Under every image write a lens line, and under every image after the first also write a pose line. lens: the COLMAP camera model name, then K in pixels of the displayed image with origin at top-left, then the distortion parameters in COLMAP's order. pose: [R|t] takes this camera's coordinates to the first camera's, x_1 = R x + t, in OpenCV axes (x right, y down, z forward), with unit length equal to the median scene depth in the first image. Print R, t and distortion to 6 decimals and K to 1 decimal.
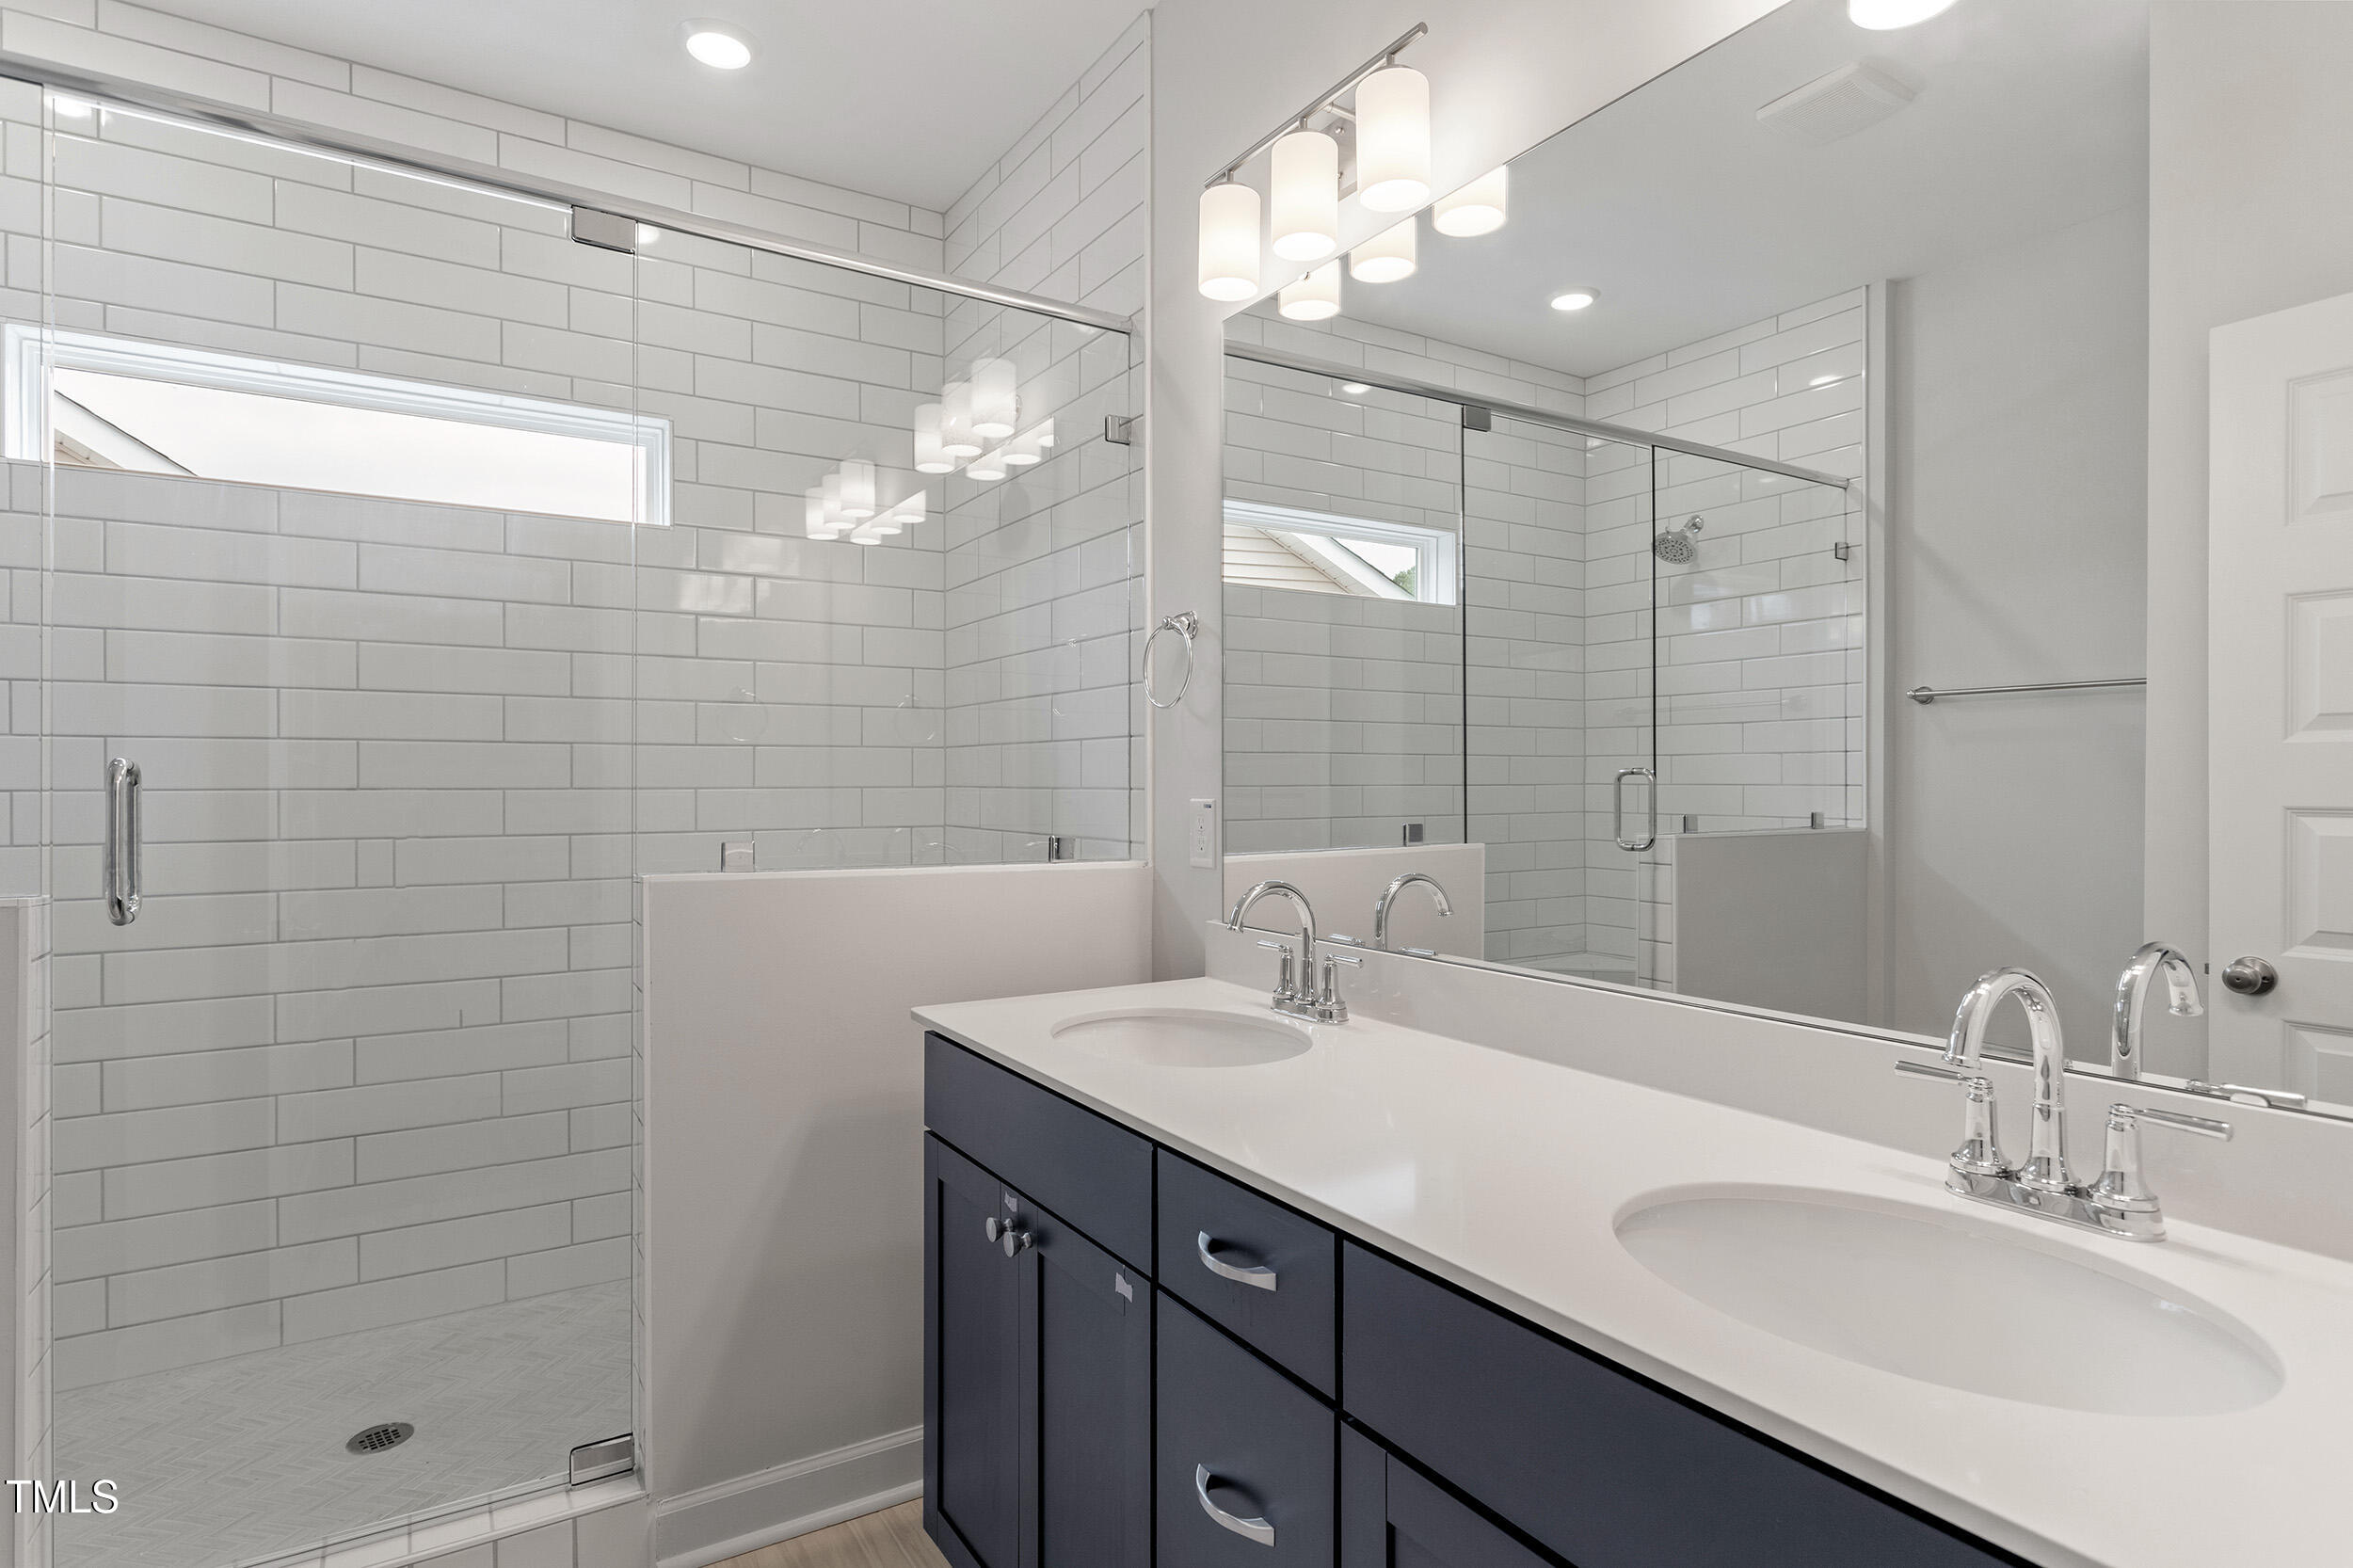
lens RADIAL K [[1222.0, 0, 1176.5], [0, 1222.0, 784.0], [0, 0, 1]] dist [-0.001874, -0.000433]
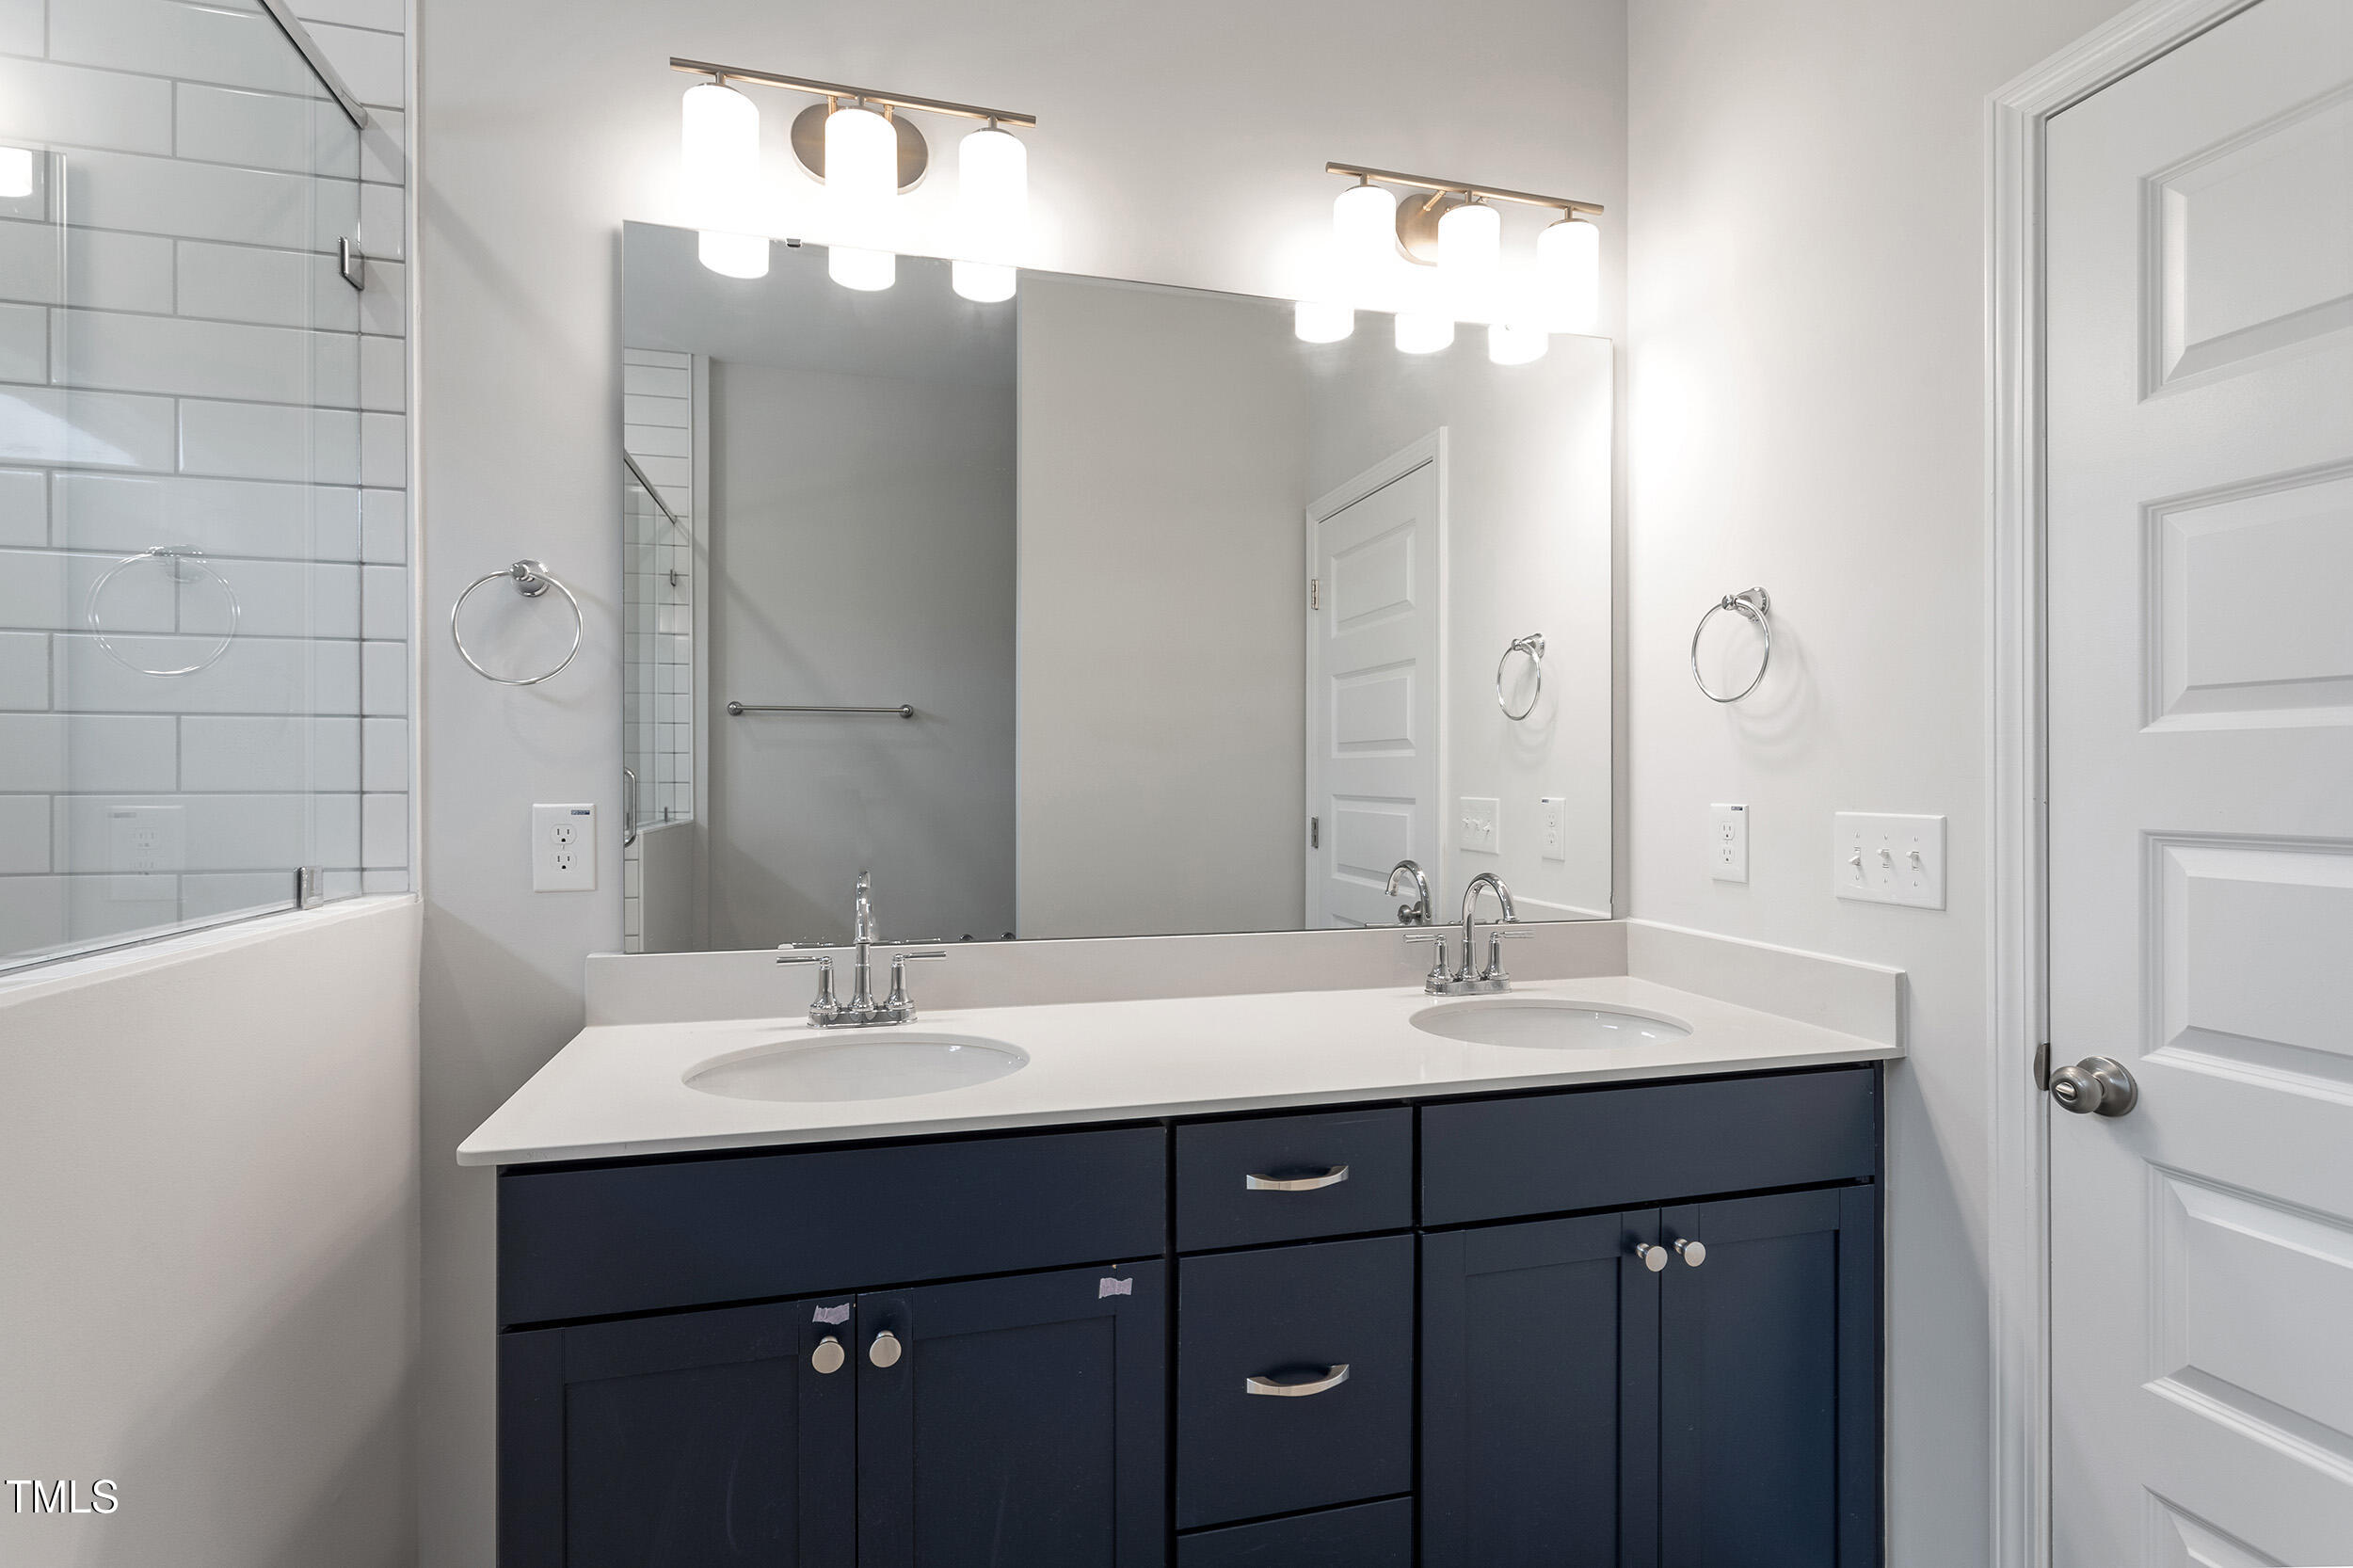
lens RADIAL K [[1130.3, 0, 1176.1], [0, 1130.3, 775.2], [0, 0, 1]] dist [0.000509, 0.000666]
pose [[0.292442, 0.002706, 0.956279, -0.340871], [0.000977, 0.999995, -0.003128, -0.002297], [-0.956283, 0.001849, 0.292438, 0.251732]]
